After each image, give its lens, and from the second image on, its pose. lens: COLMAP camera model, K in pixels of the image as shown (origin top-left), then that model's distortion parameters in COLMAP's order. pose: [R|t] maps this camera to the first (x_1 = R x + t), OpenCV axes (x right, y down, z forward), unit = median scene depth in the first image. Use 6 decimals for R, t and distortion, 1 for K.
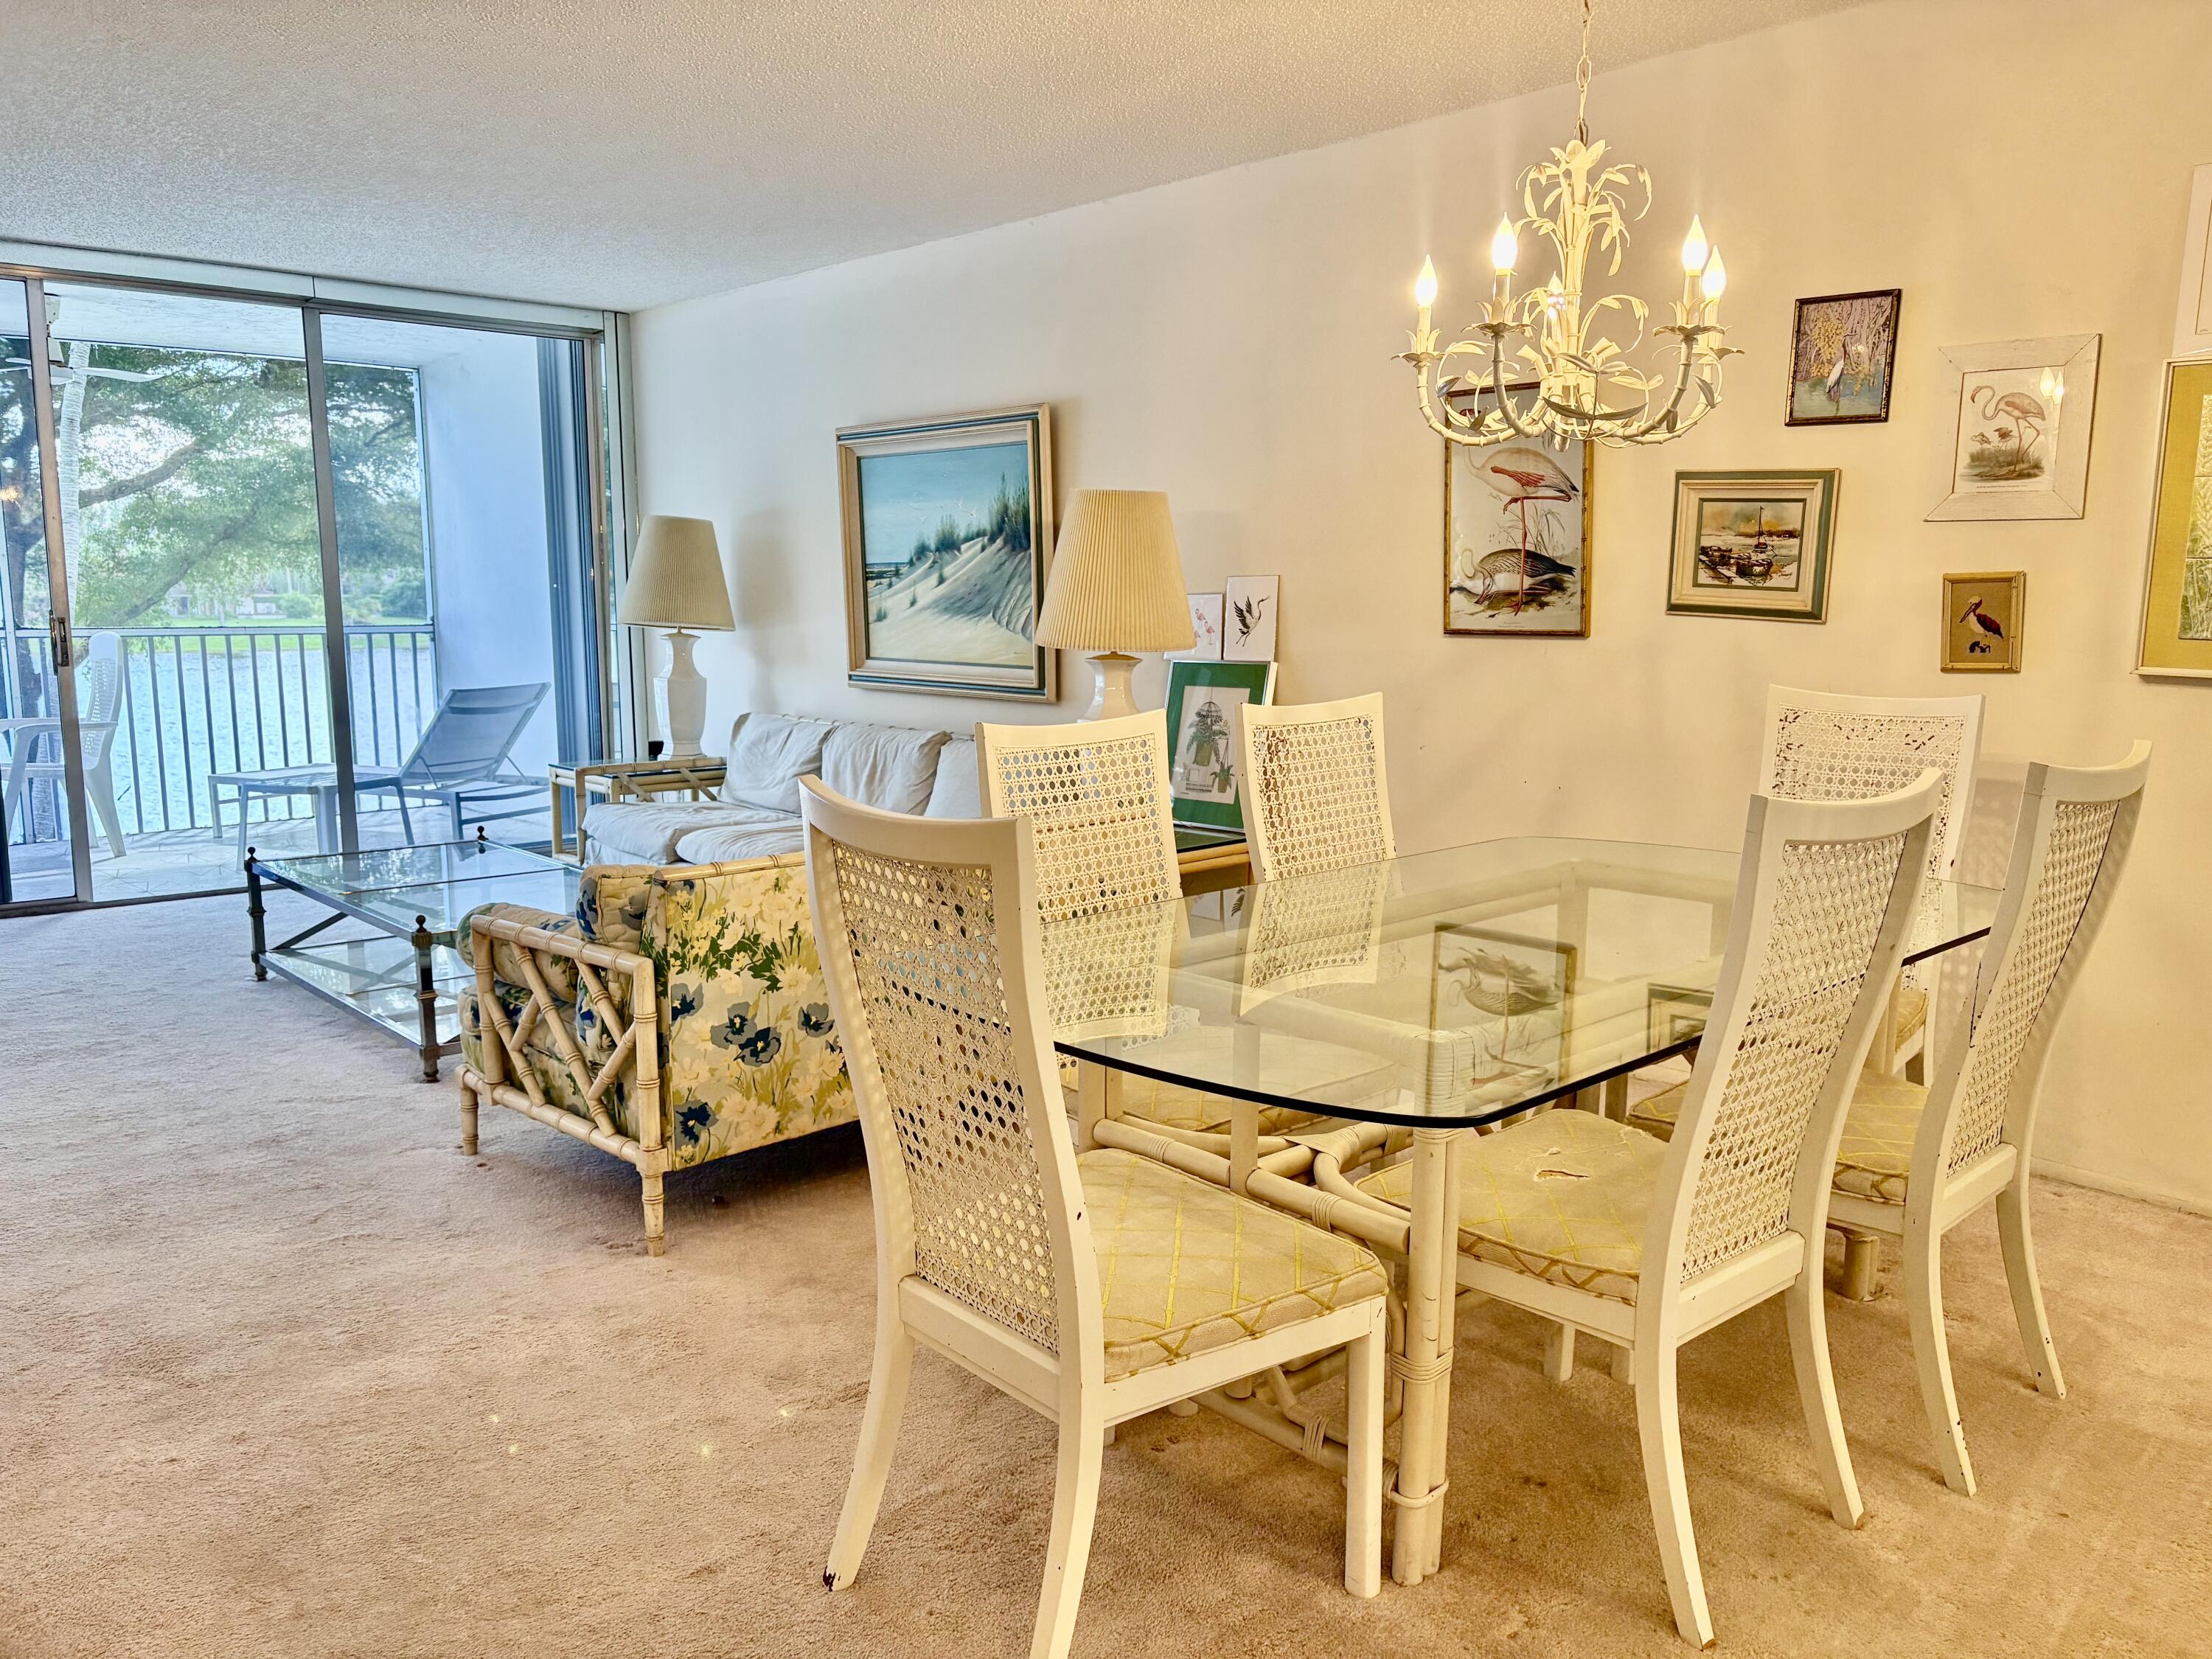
lens RADIAL K [[1676.5, 0, 1125.8], [0, 1676.5, 848.2], [0, 0, 1]] dist [0.038390, -0.054461]
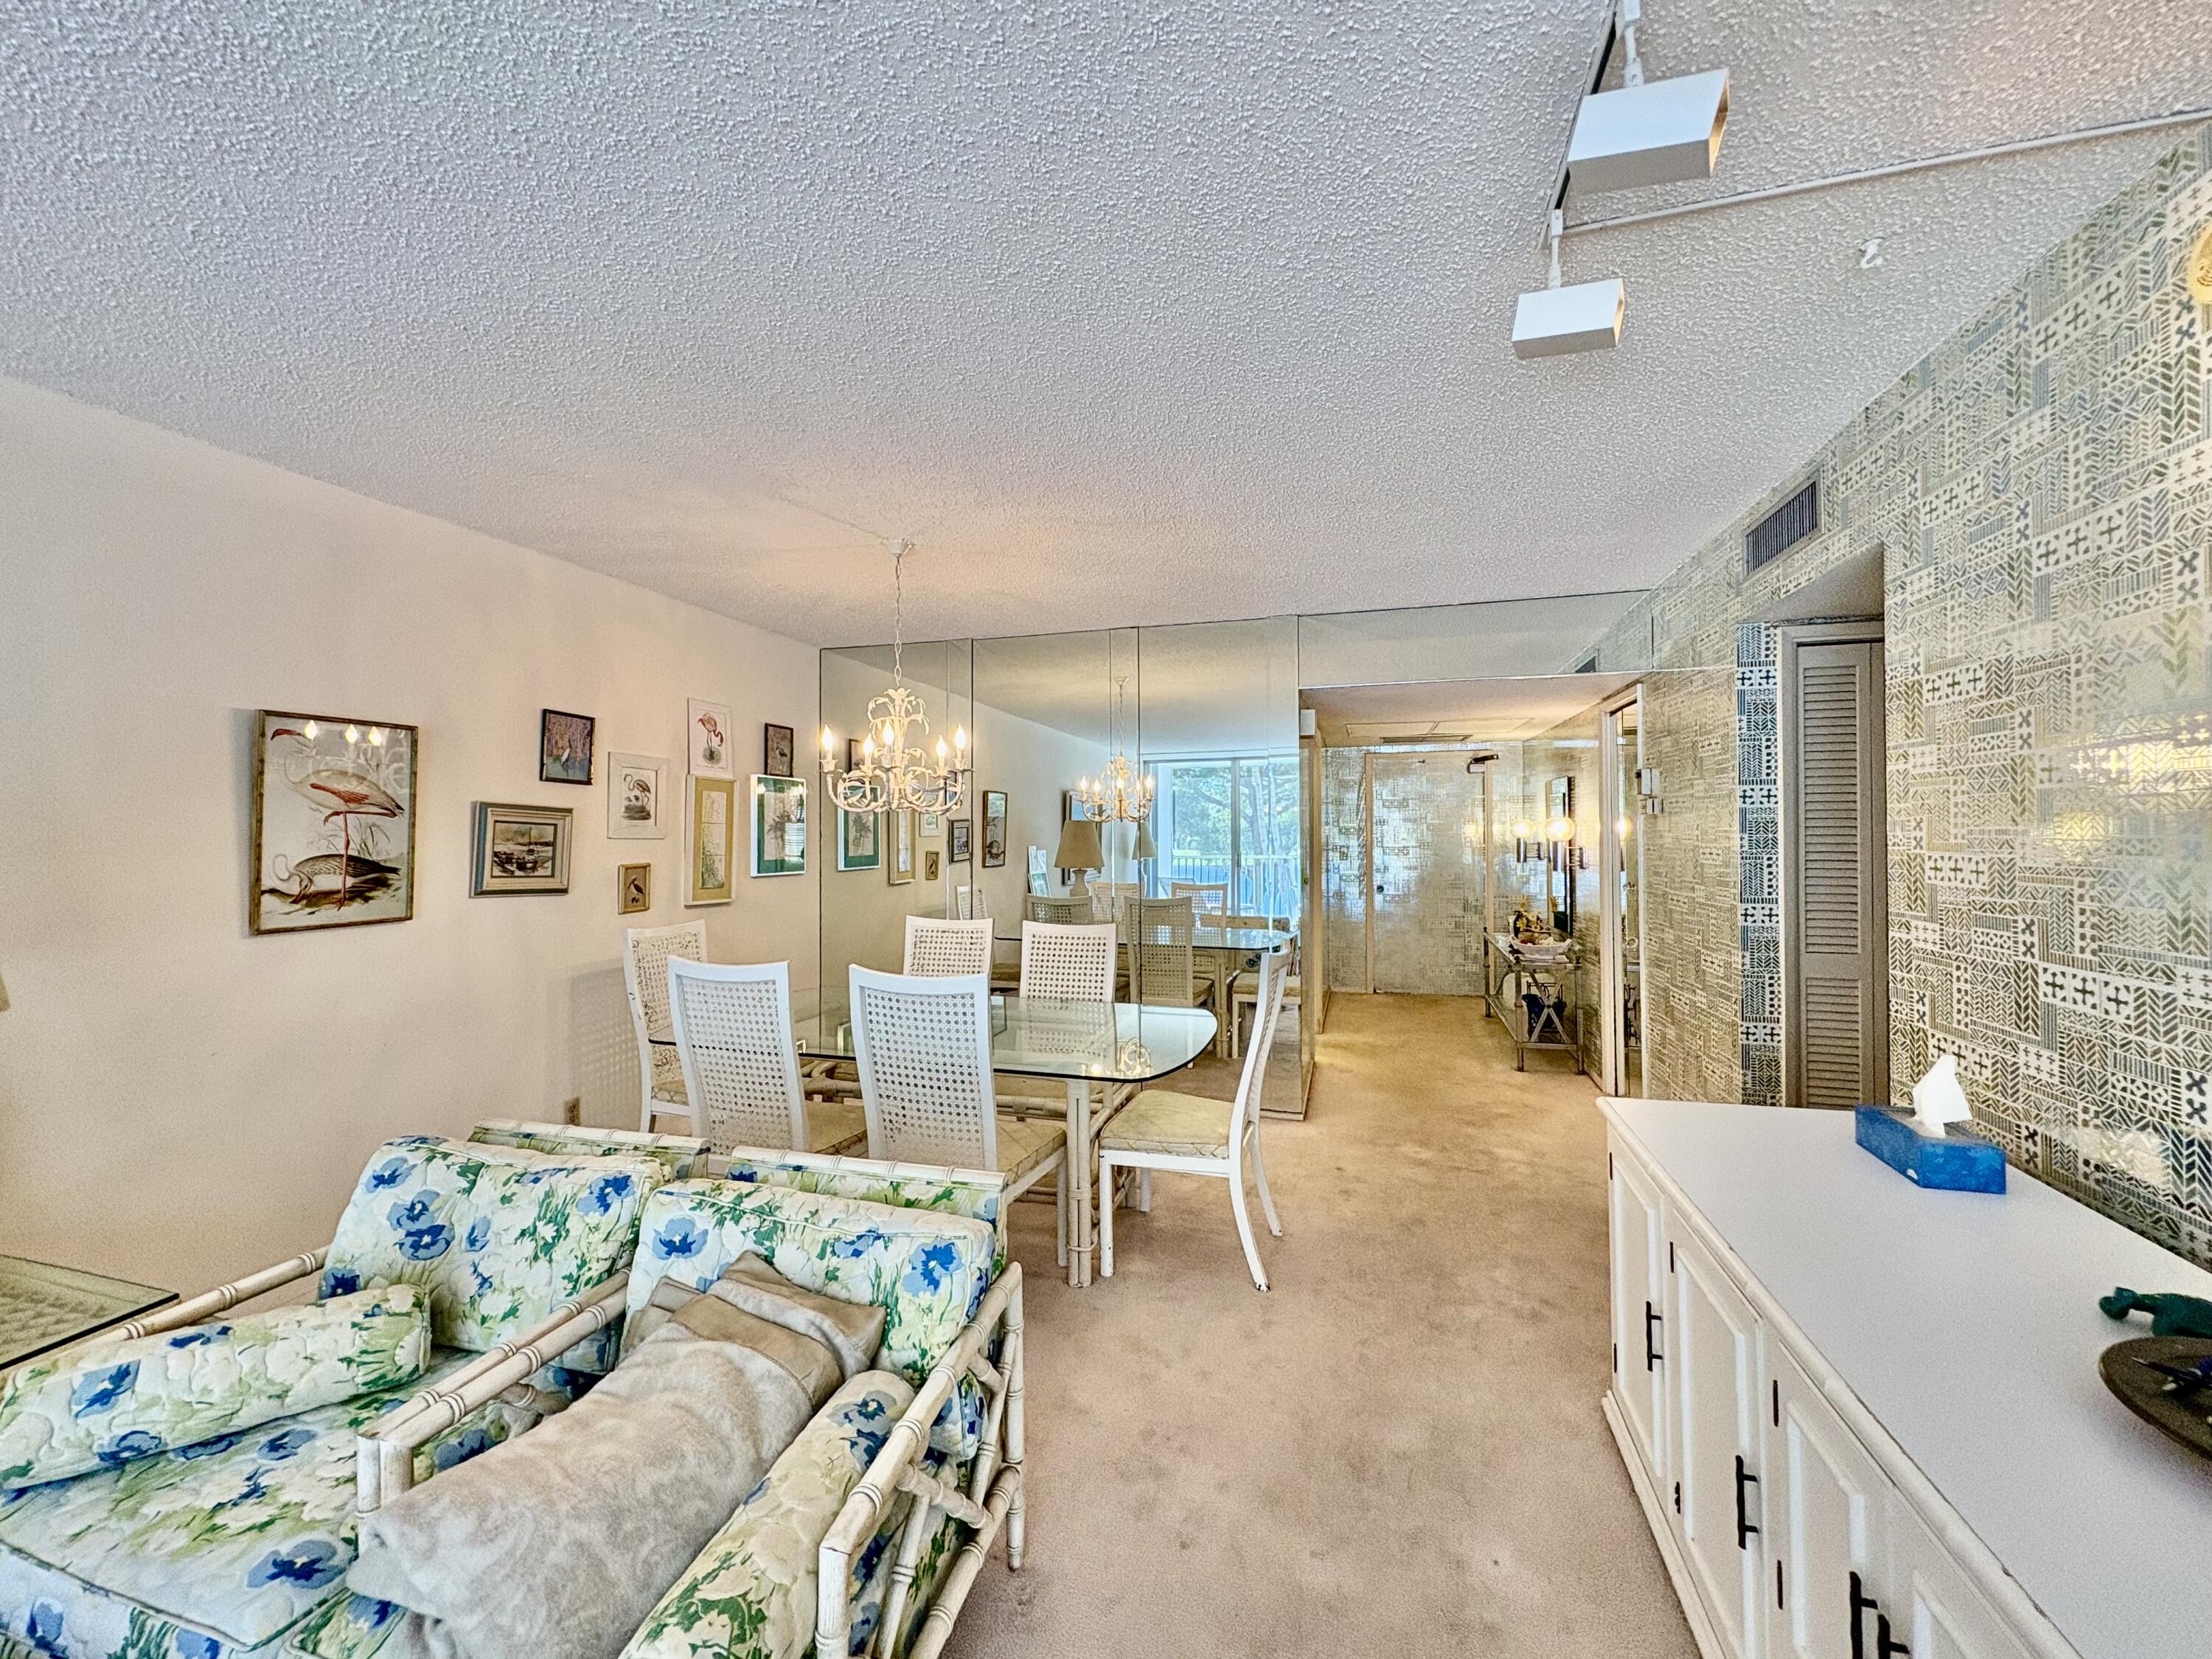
lens RADIAL K [[883.5, 0, 1106.0], [0, 883.5, 829.5], [0, 0, 1]] dist [-0.000357, 0.000152]
pose [[-0.510599, 0.002051, 0.859817, -0.615950], [0.130978, 0.988512, 0.075423, -0.185443], [-0.849784, 0.151128, -0.505002, 0.924227]]
